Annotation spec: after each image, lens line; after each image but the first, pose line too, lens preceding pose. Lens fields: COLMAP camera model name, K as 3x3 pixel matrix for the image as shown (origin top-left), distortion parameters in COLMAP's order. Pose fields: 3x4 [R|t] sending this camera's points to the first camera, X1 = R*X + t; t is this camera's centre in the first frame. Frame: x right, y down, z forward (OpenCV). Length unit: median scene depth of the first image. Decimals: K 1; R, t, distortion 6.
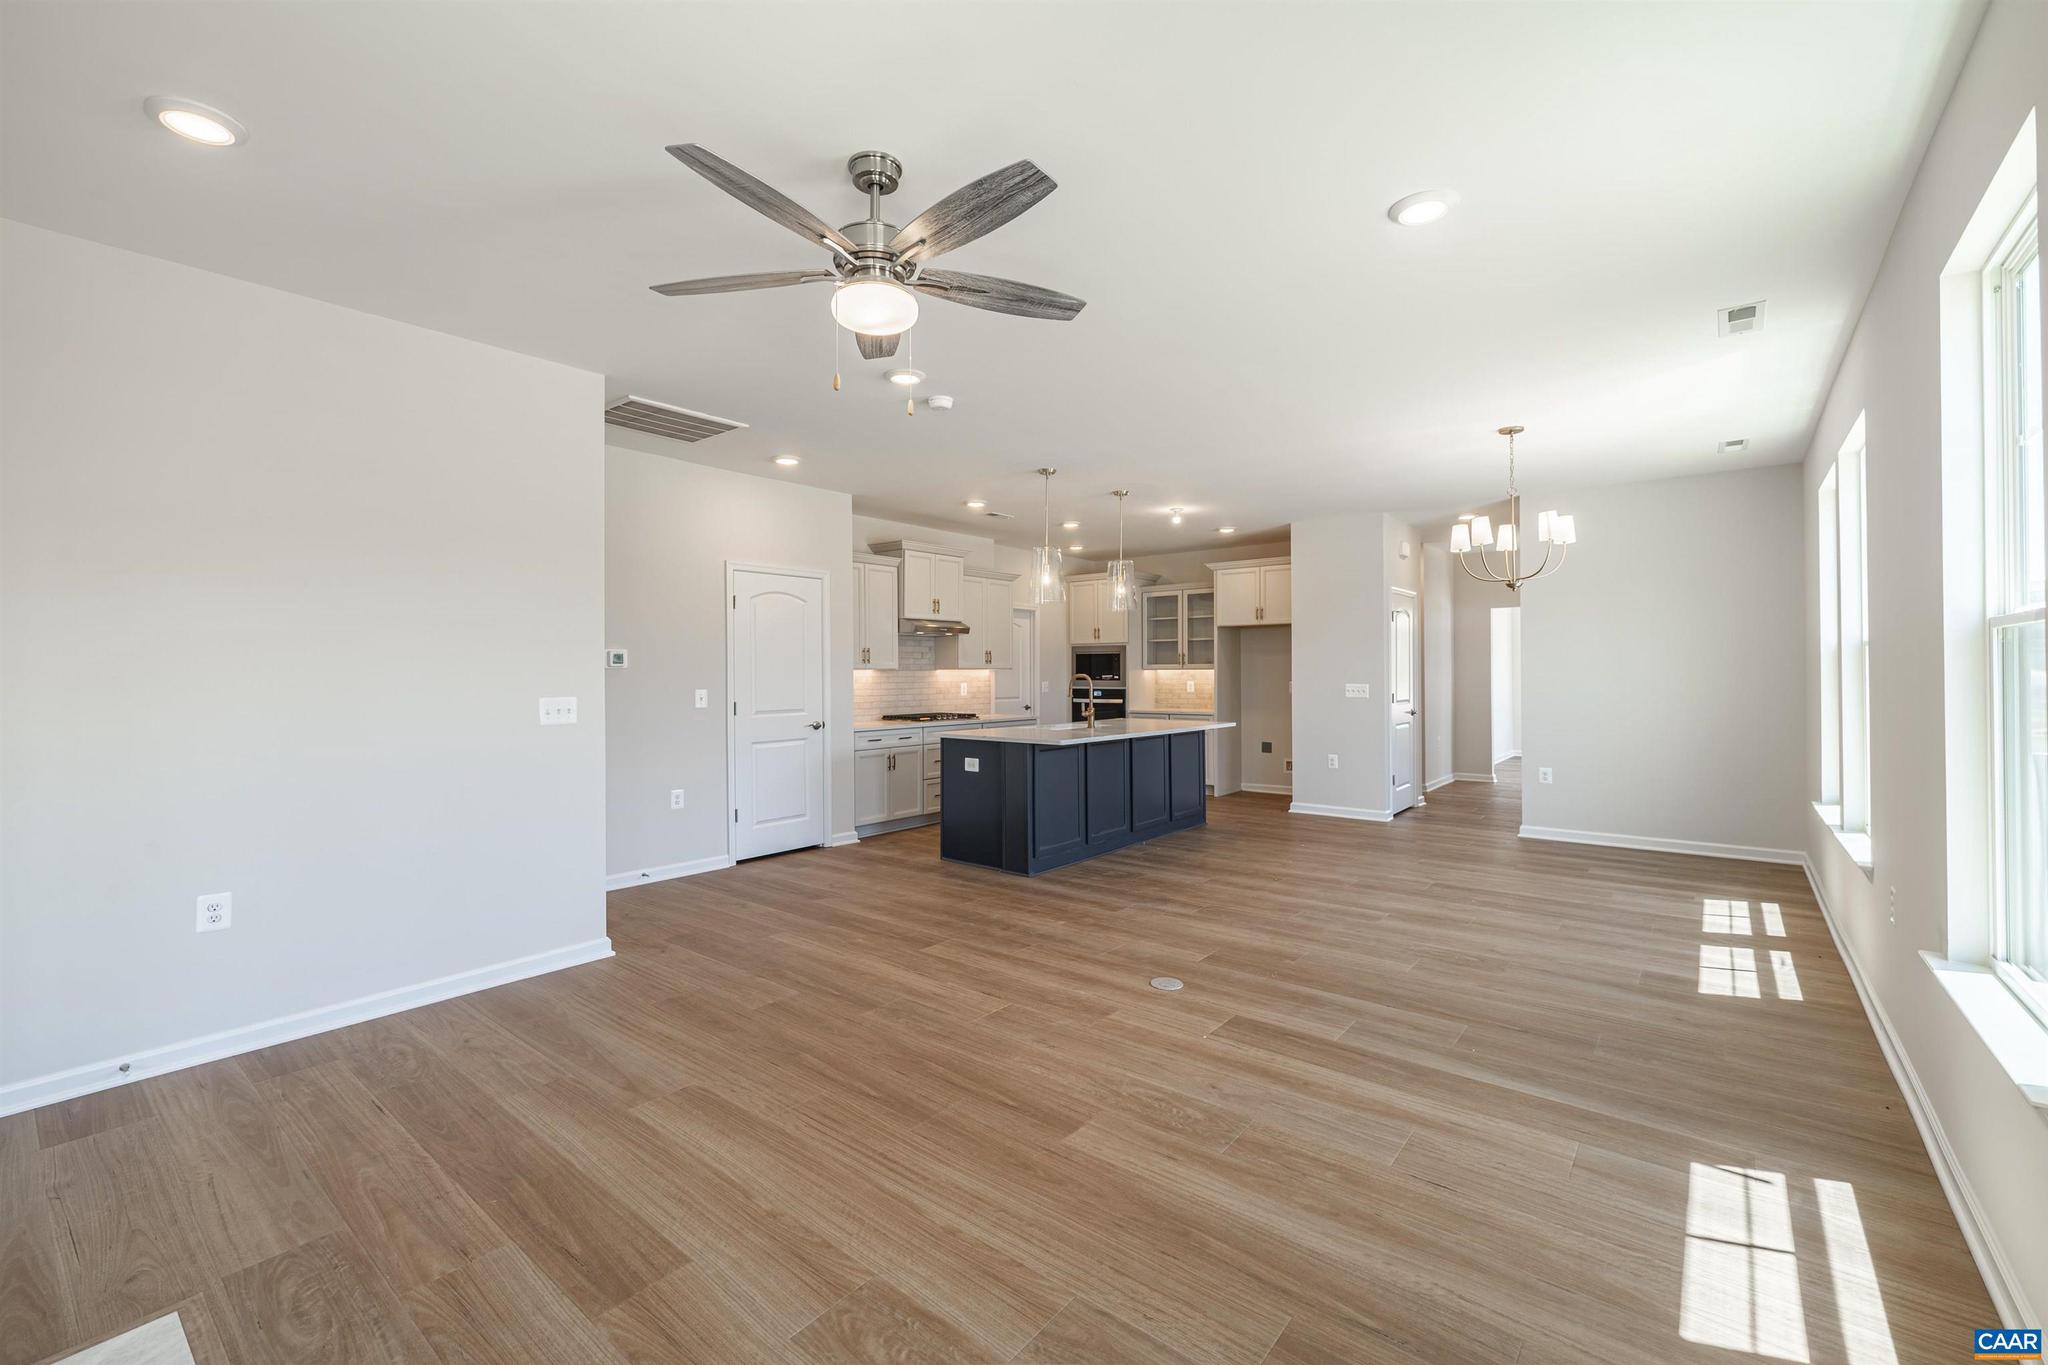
lens RADIAL K [[855.7, 0, 1024.6], [0, 855.7, 668.5], [0, 0, 1]] dist [0.002050, 0.000141]
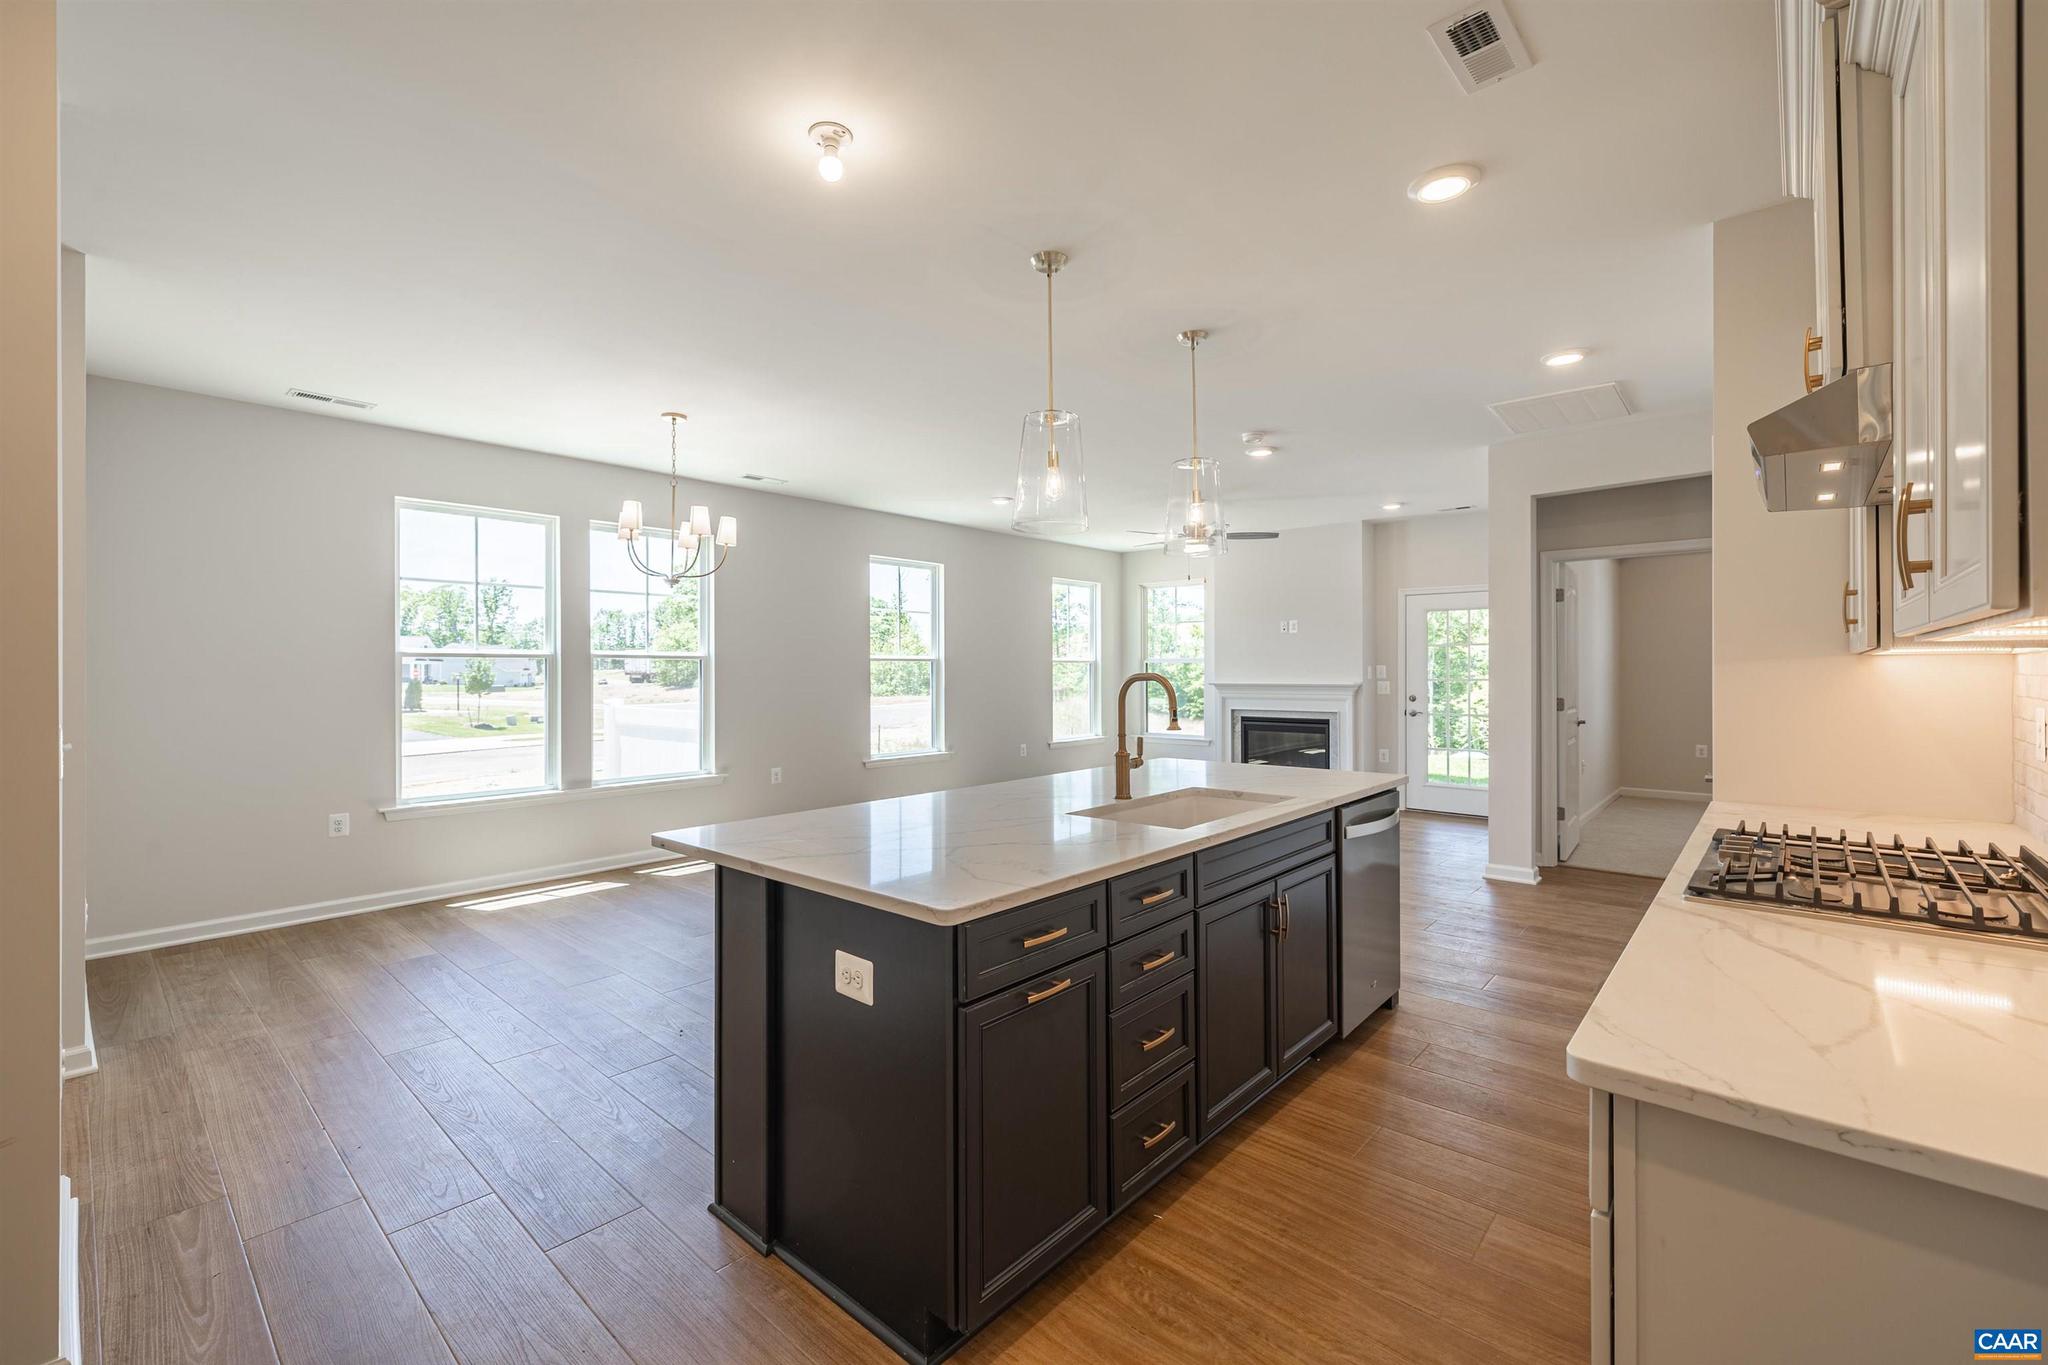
lens RADIAL K [[855.7, 0, 1024.6], [0, 855.7, 668.5], [0, 0, 1]] dist [0.002050, 0.000141]
pose [[-0.998946, 0.008969, 0.045006, 0.109523], [0.008502, 0.999908, -0.010555, 0.008609], [-0.045096, -0.010161, -0.998931, 1.469453]]
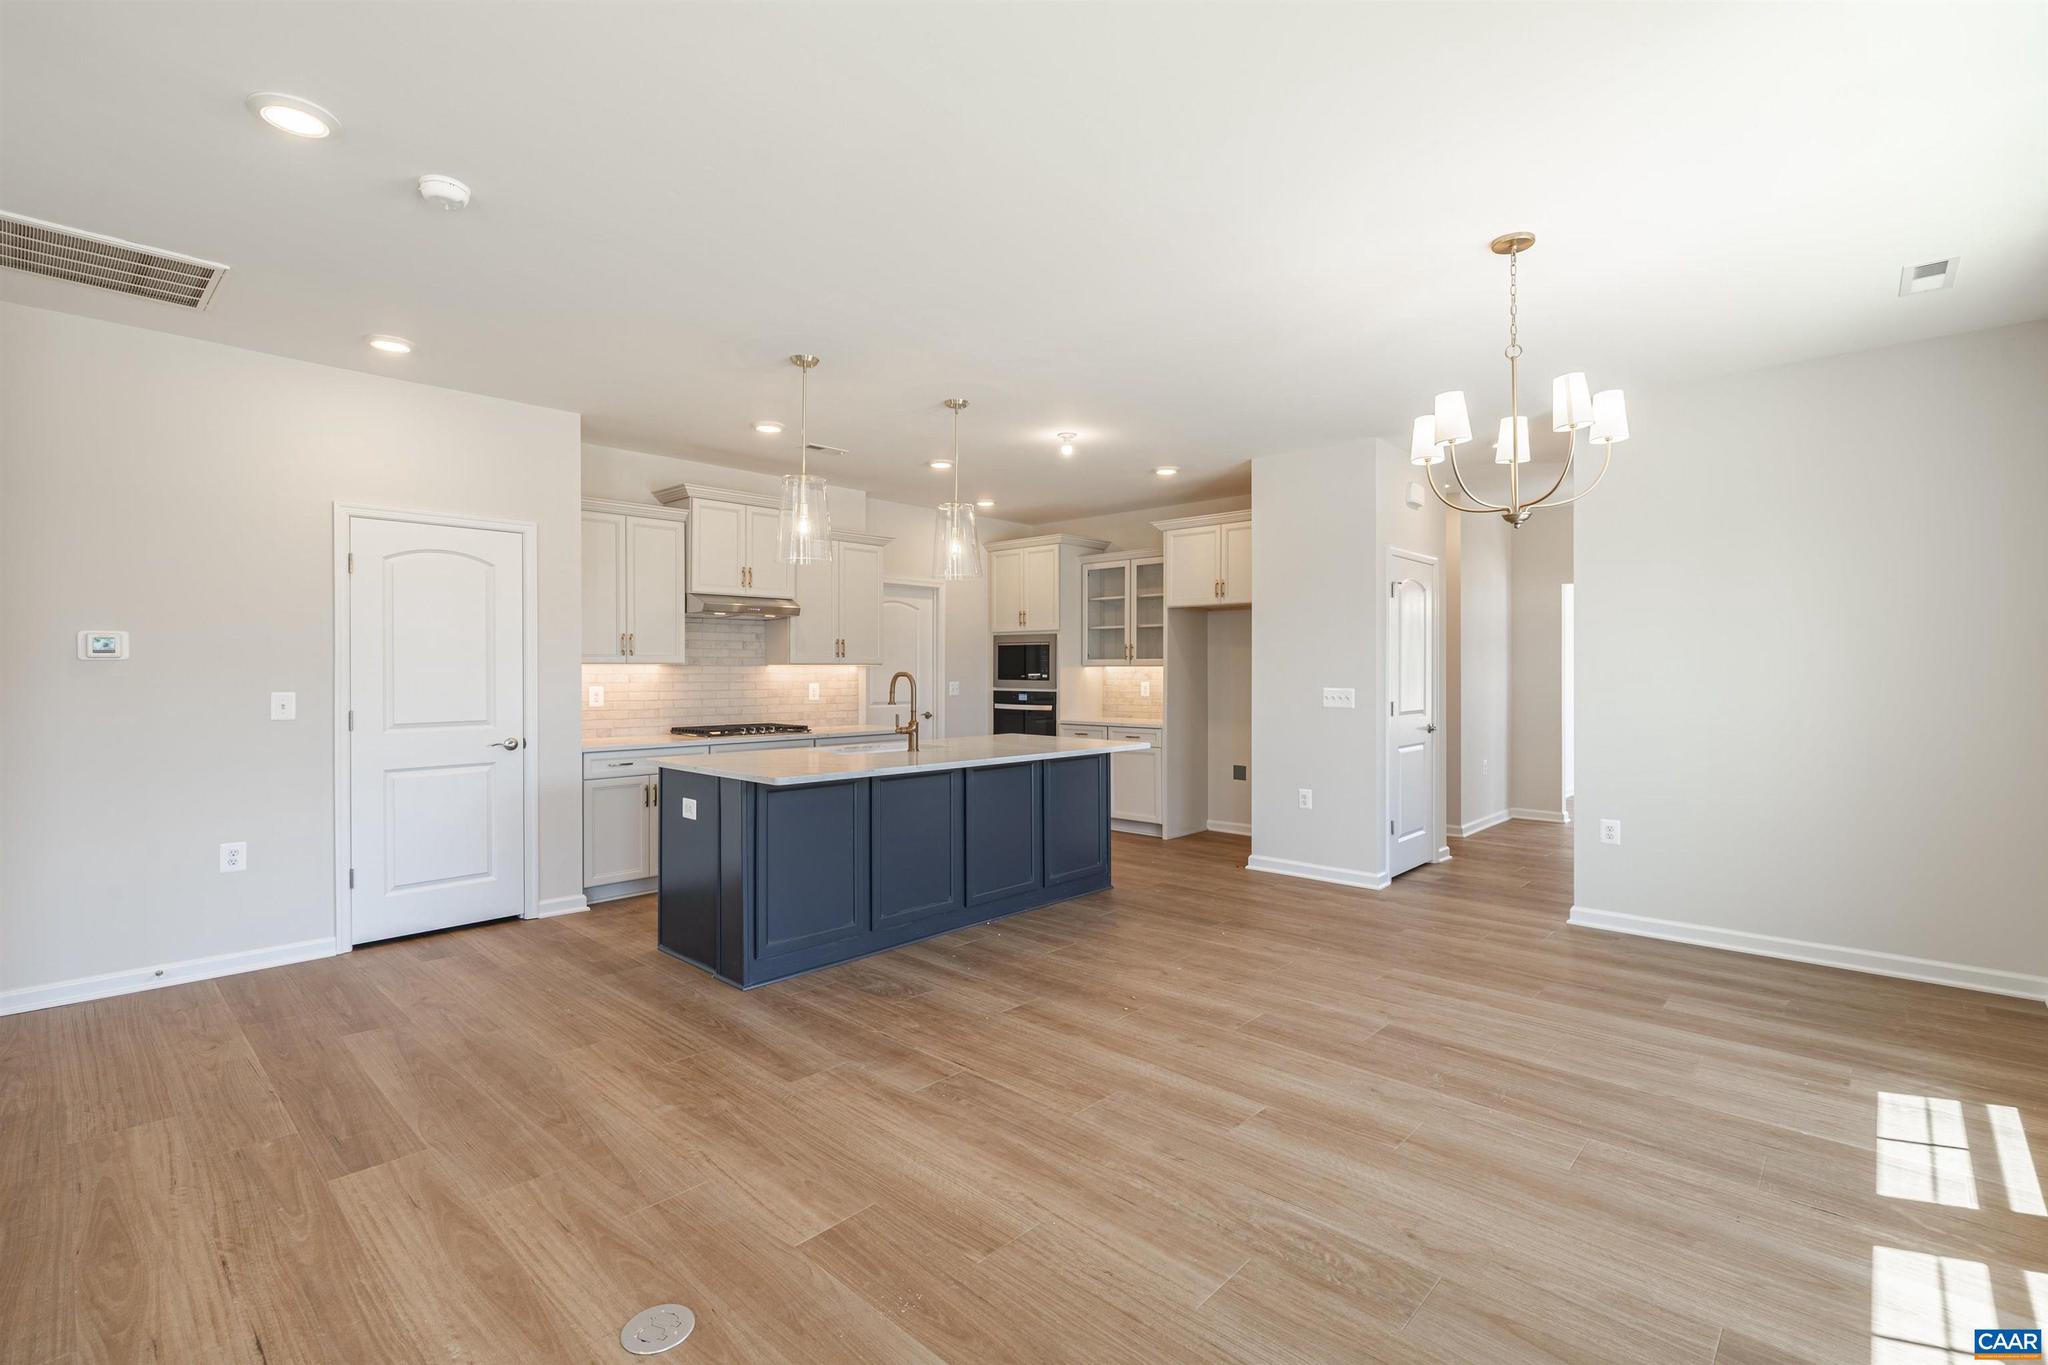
lens RADIAL K [[924.8, 0, 1023.1], [0, 924.8, 669.0], [0, 0, 1]] dist [-0.002702, 0.001080]
pose [[0.997403, 0.004101, -0.071909, 0.222803], [-0.003825, 0.999985, 0.003981, 0.001050], [0.071925, -0.003696, 0.997403, 0.281802]]
